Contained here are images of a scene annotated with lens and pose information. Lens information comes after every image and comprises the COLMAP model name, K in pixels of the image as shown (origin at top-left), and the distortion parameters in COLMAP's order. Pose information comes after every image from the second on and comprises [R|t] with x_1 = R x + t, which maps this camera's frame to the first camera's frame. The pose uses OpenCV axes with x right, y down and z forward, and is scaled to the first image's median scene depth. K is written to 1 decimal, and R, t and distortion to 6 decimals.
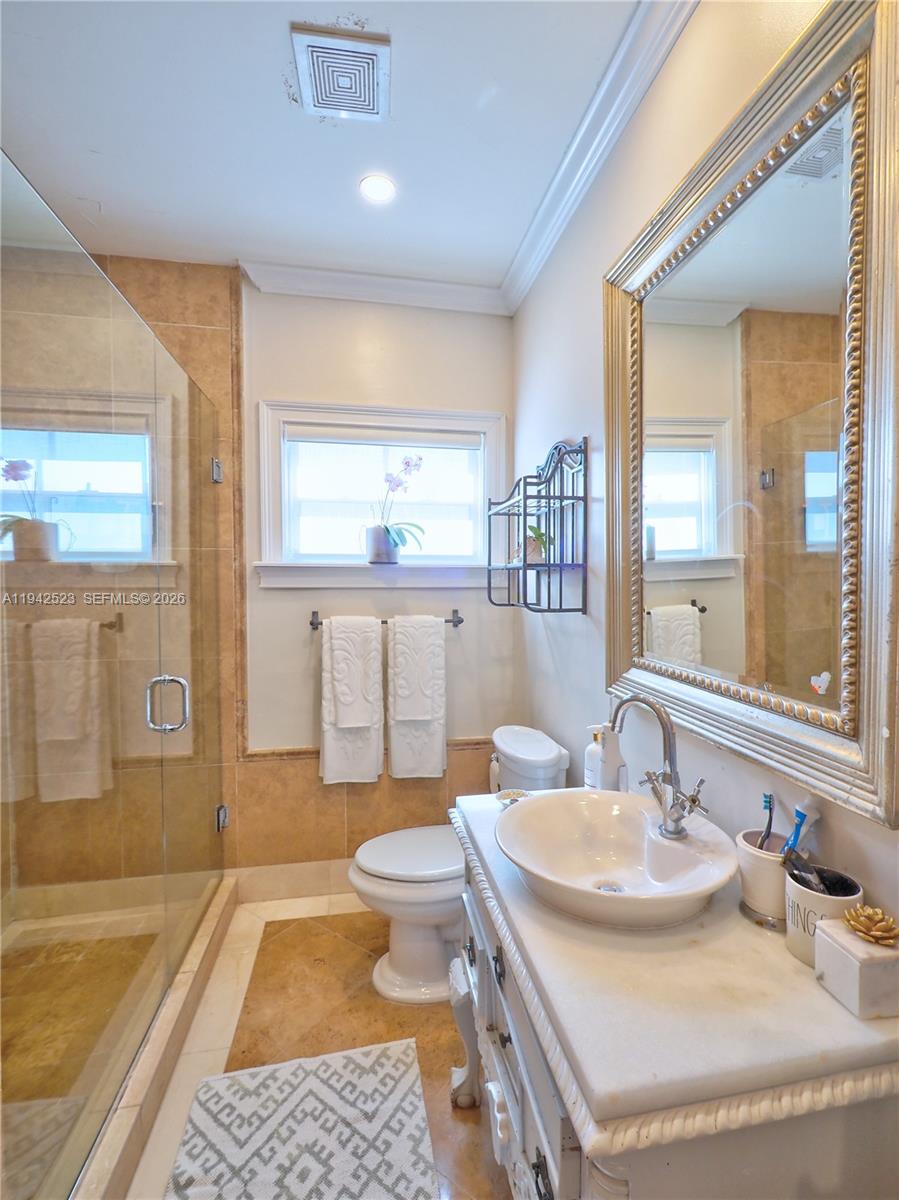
lens RADIAL K [[511.3, 0, 449.5], [0, 511.3, 600.0], [0, 0, 1]] dist [-0.009036, 0.000658]
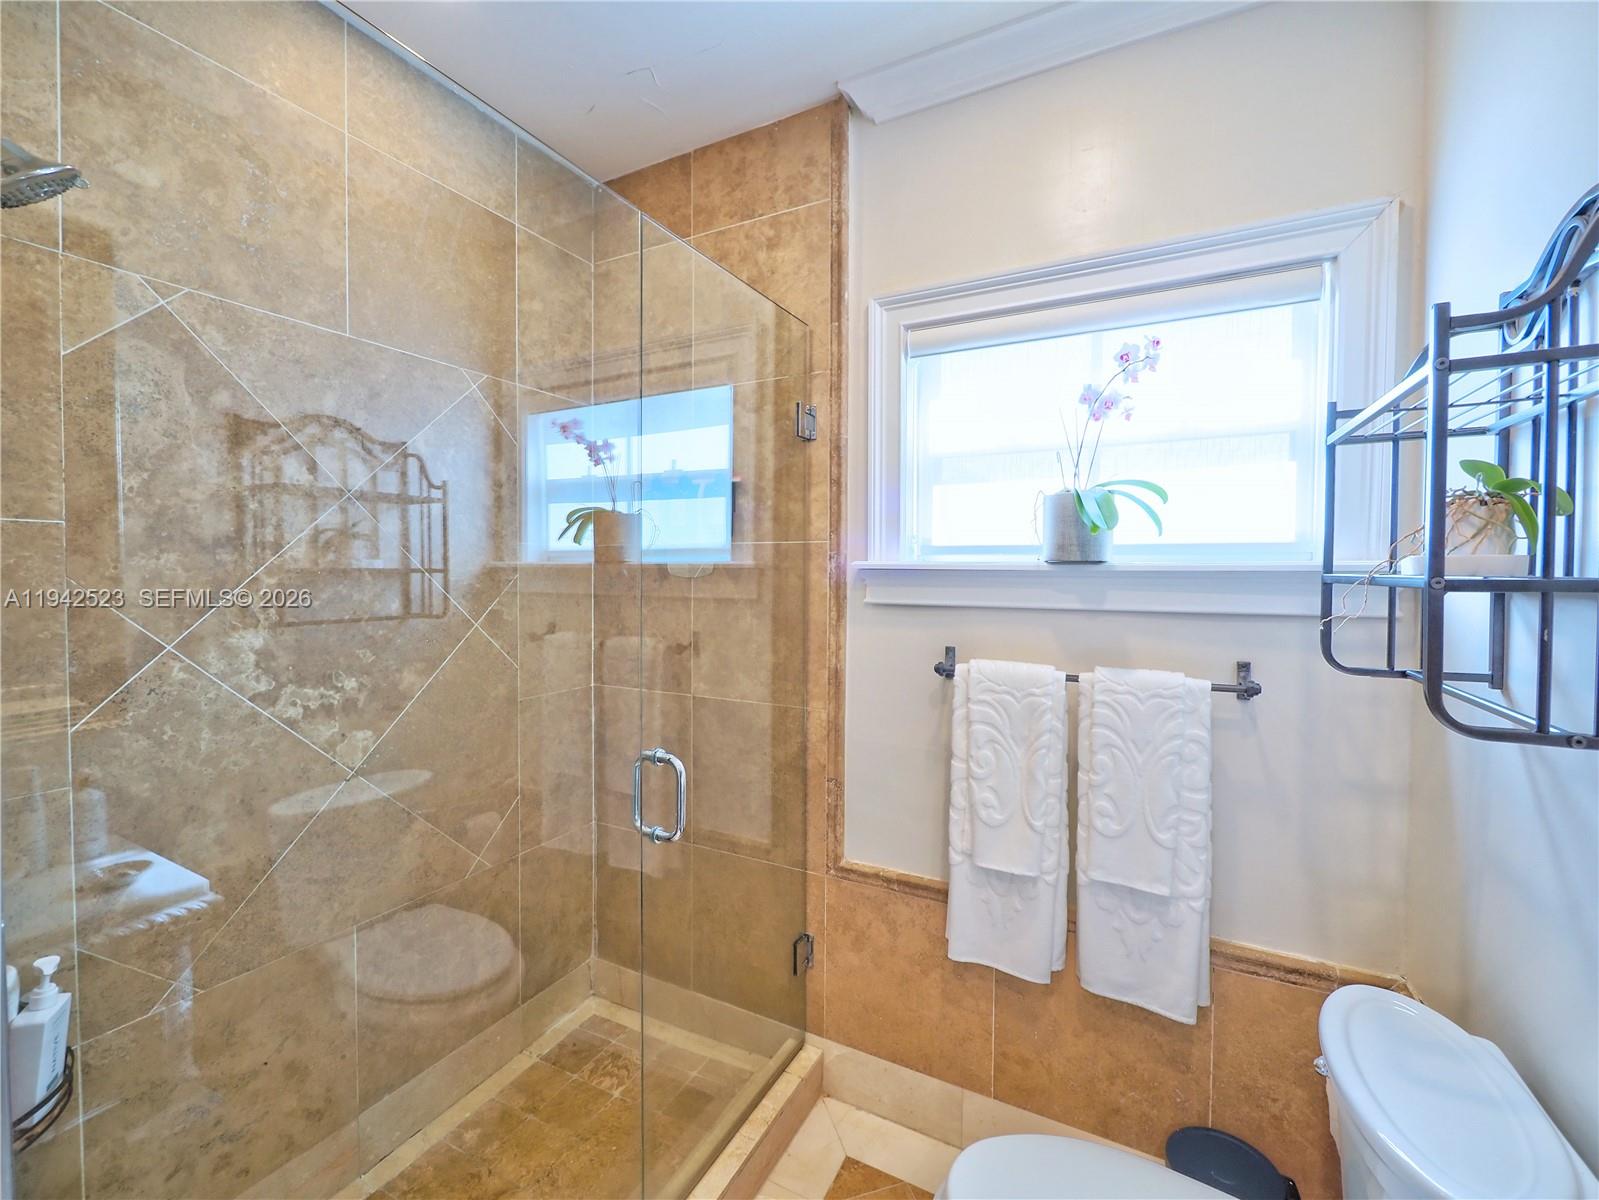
lens RADIAL K [[681.3, 0, 792.1], [0, 681.3, 592.8], [0, 0, 1]] dist [-0.009036, 0.000658]
pose [[0.799447, 0.022114, -0.600330, 0.054859], [-0.026012, 0.999659, 0.002184, -0.036663], [0.600174, 0.013870, 0.799749, 0.291445]]
